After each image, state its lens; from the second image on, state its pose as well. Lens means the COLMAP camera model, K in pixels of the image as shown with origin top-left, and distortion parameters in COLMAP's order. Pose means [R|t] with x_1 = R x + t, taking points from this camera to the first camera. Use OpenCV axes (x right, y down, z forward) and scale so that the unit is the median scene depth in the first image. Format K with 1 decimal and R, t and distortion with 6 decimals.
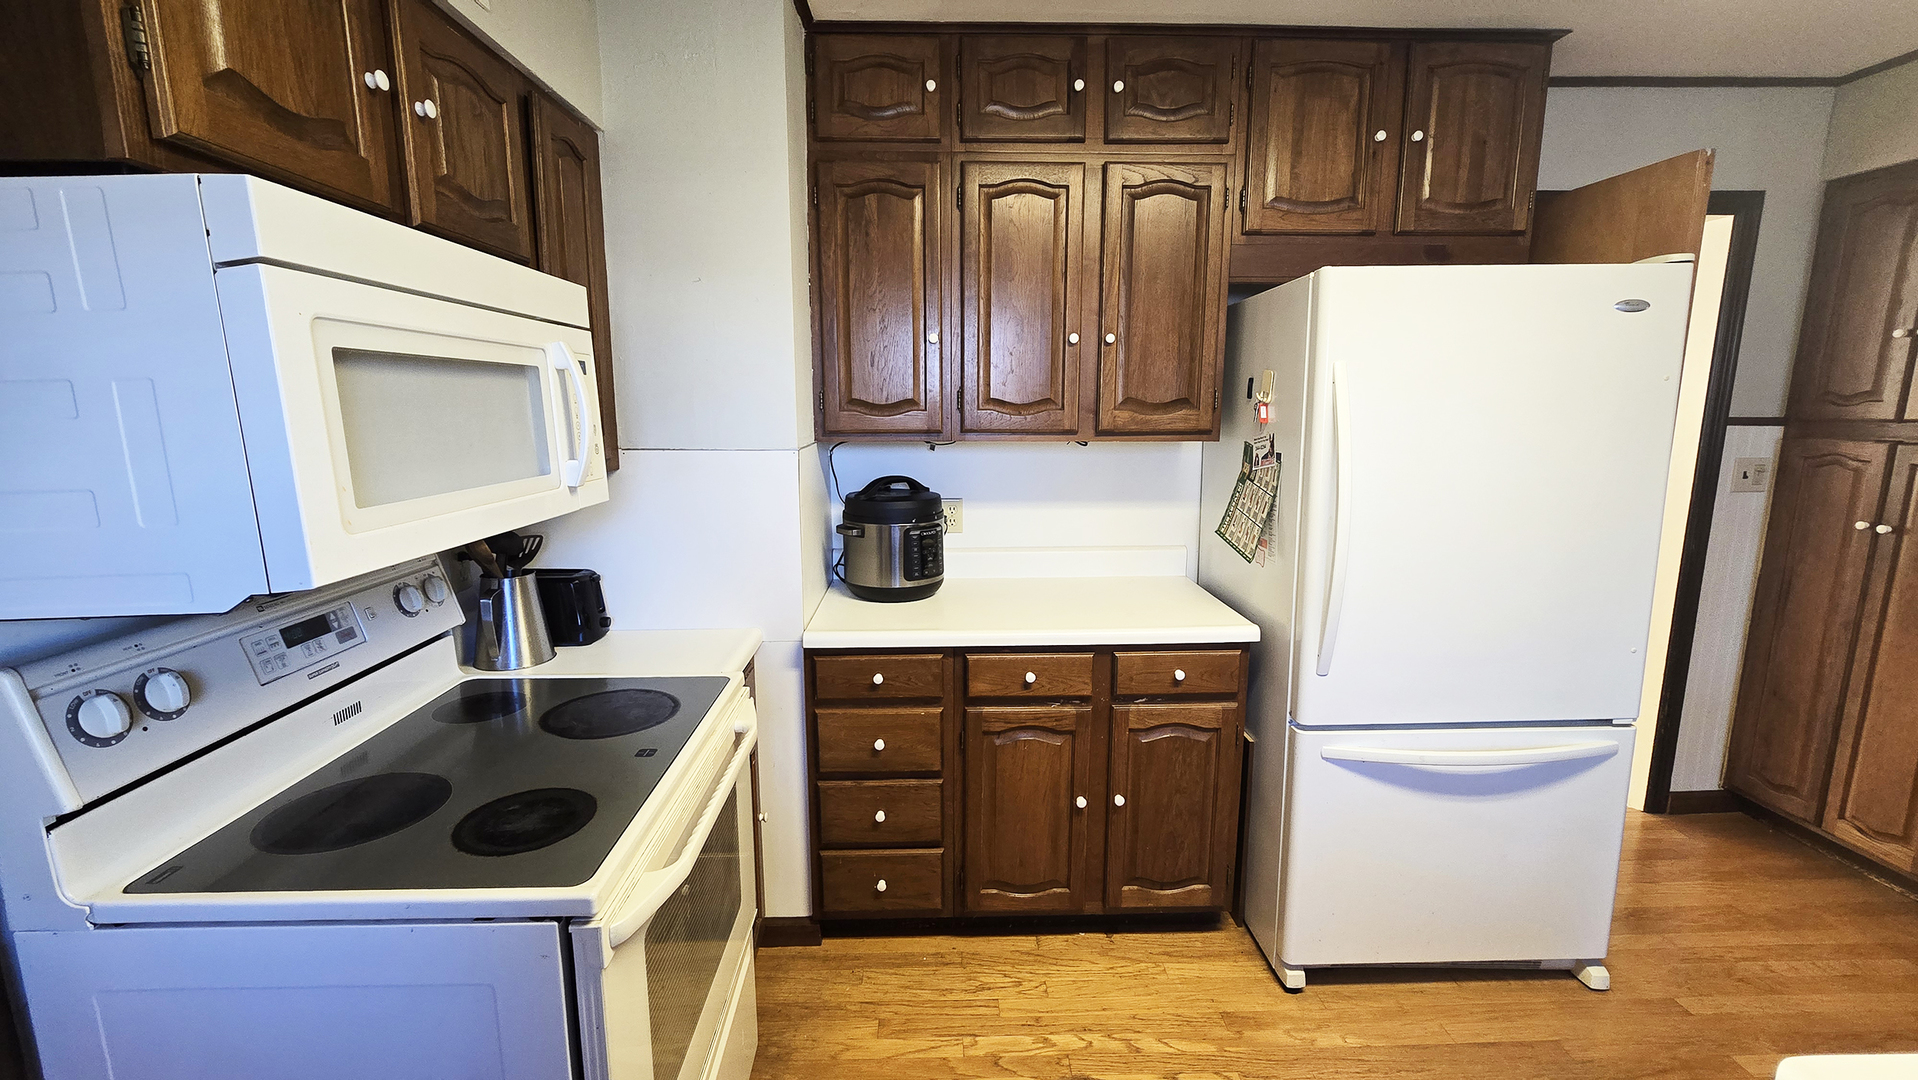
lens RADIAL K [[786.6, 0, 959.0], [0, 786.6, 540.0], [0, 0, 1]] dist [-0.007287, -0.000727]
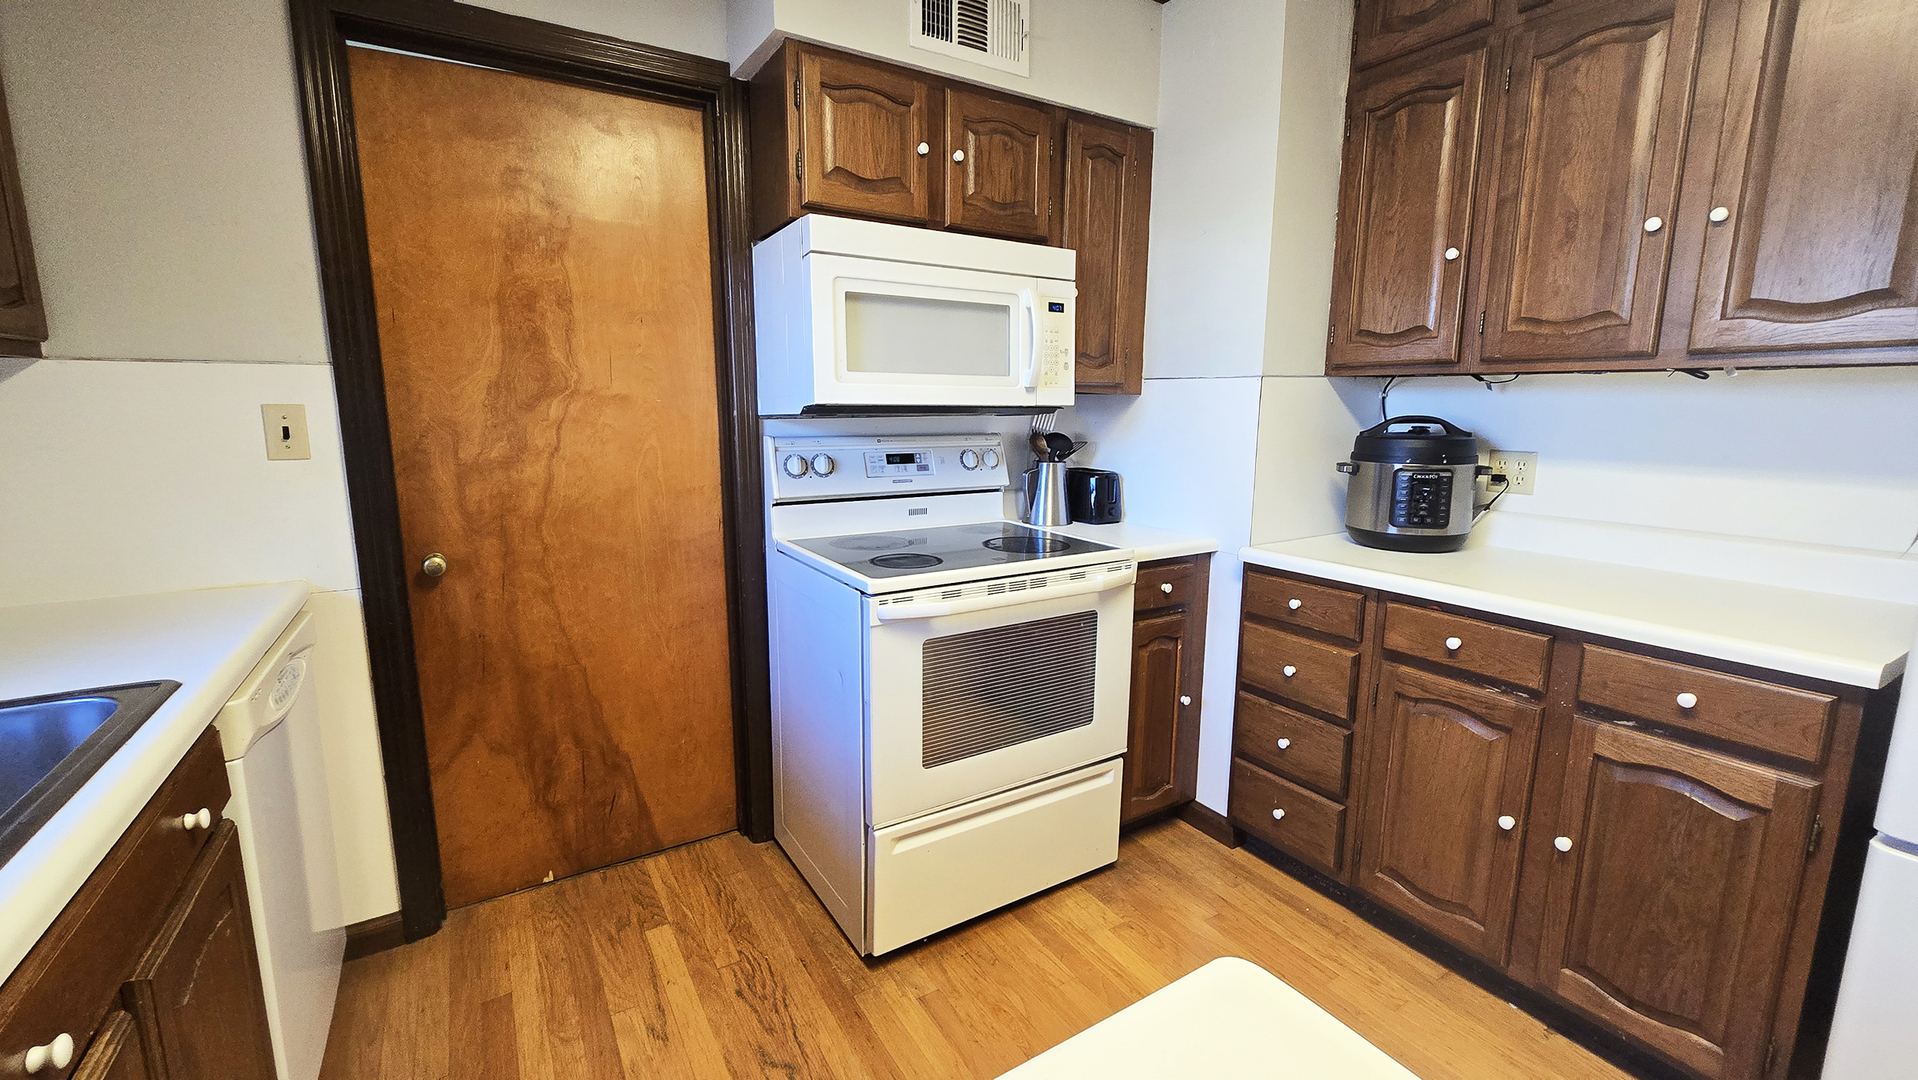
lens RADIAL K [[783.1, 0, 955.0], [0, 783.1, 536.6], [0, 0, 1]] dist [-0.001036, -0.000180]
pose [[0.496710, 0.150940, -0.854691, 0.514197], [-0.155529, 0.984301, 0.083442, 0.073797], [0.853868, 0.091483, 0.512387, 0.102810]]
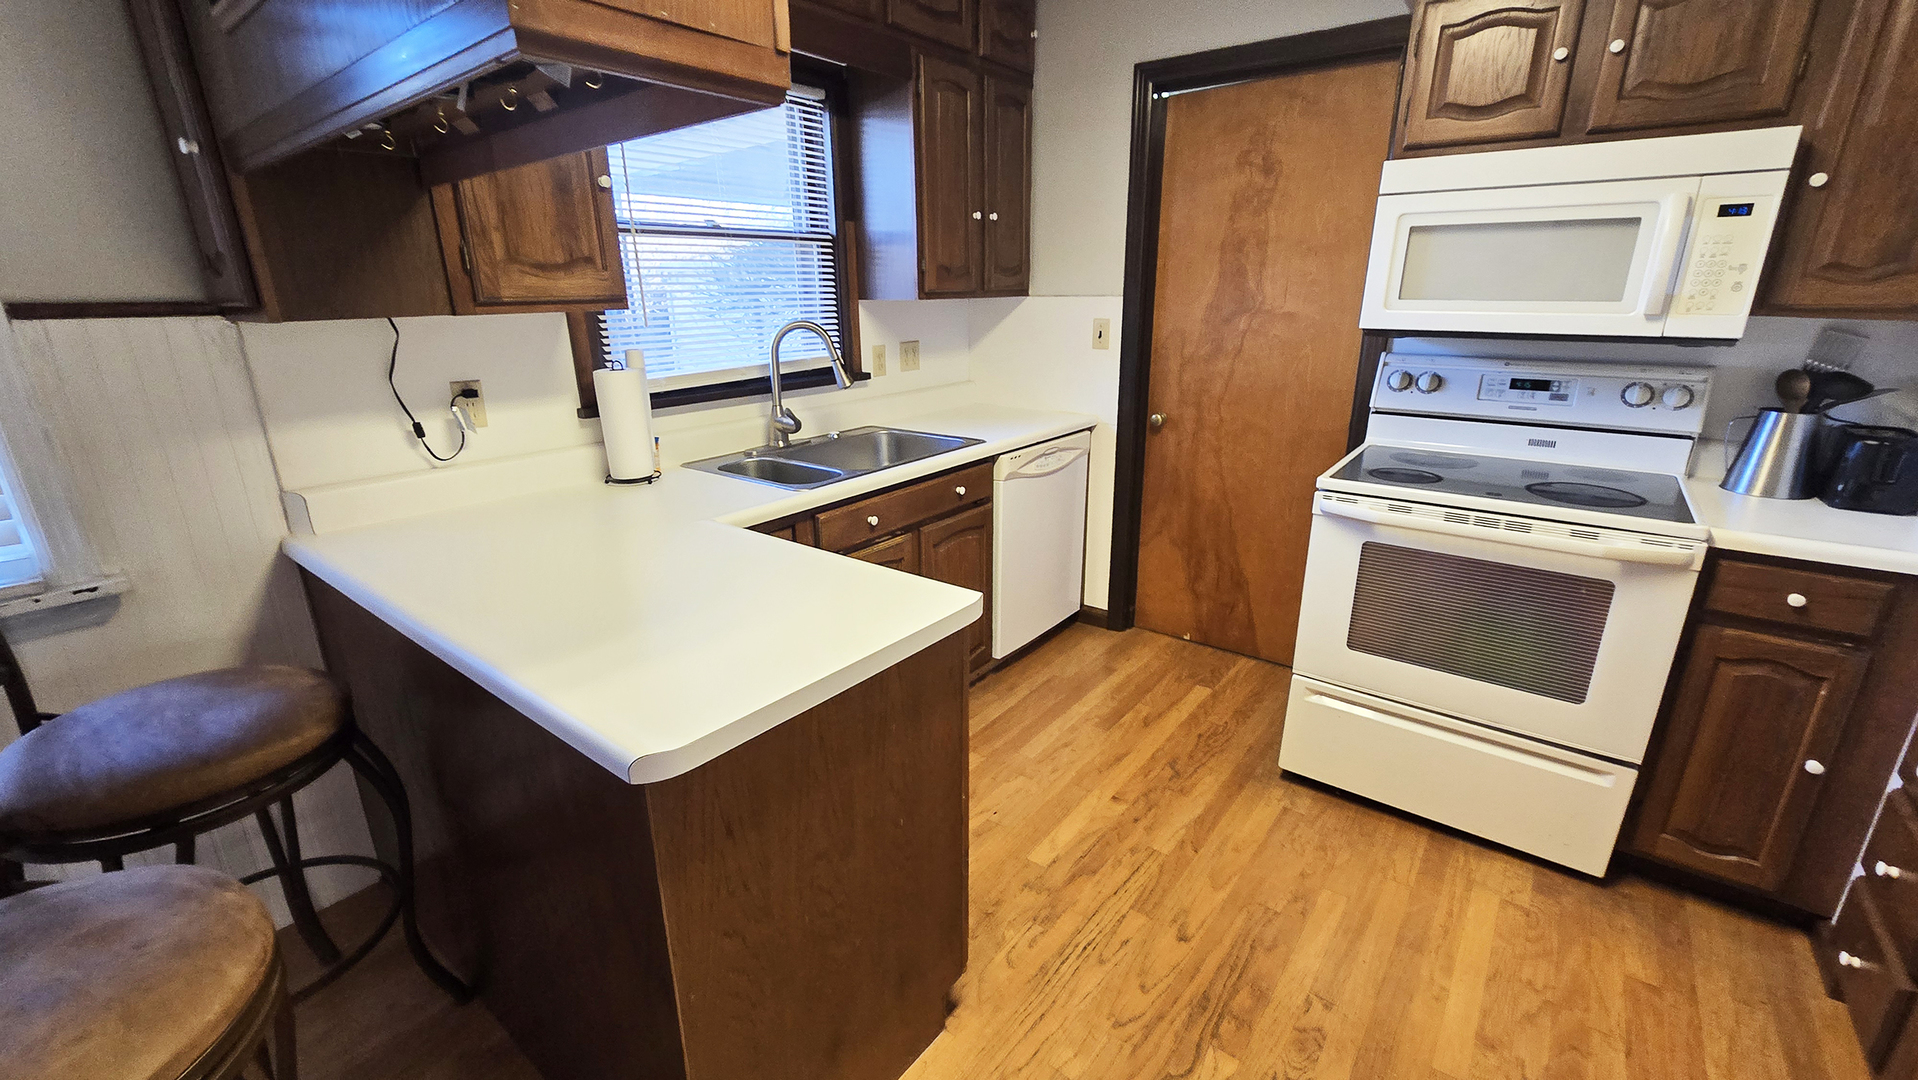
lens RADIAL K [[786.6, 0, 959.0], [0, 786.6, 540.0], [0, 0, 1]] dist [-0.007287, -0.000727]
pose [[-0.636095, 0.245170, -0.731624, 0.835575], [-0.121246, 0.904641, 0.408564, -0.081550], [0.762025, 0.348592, -0.545712, 0.665257]]
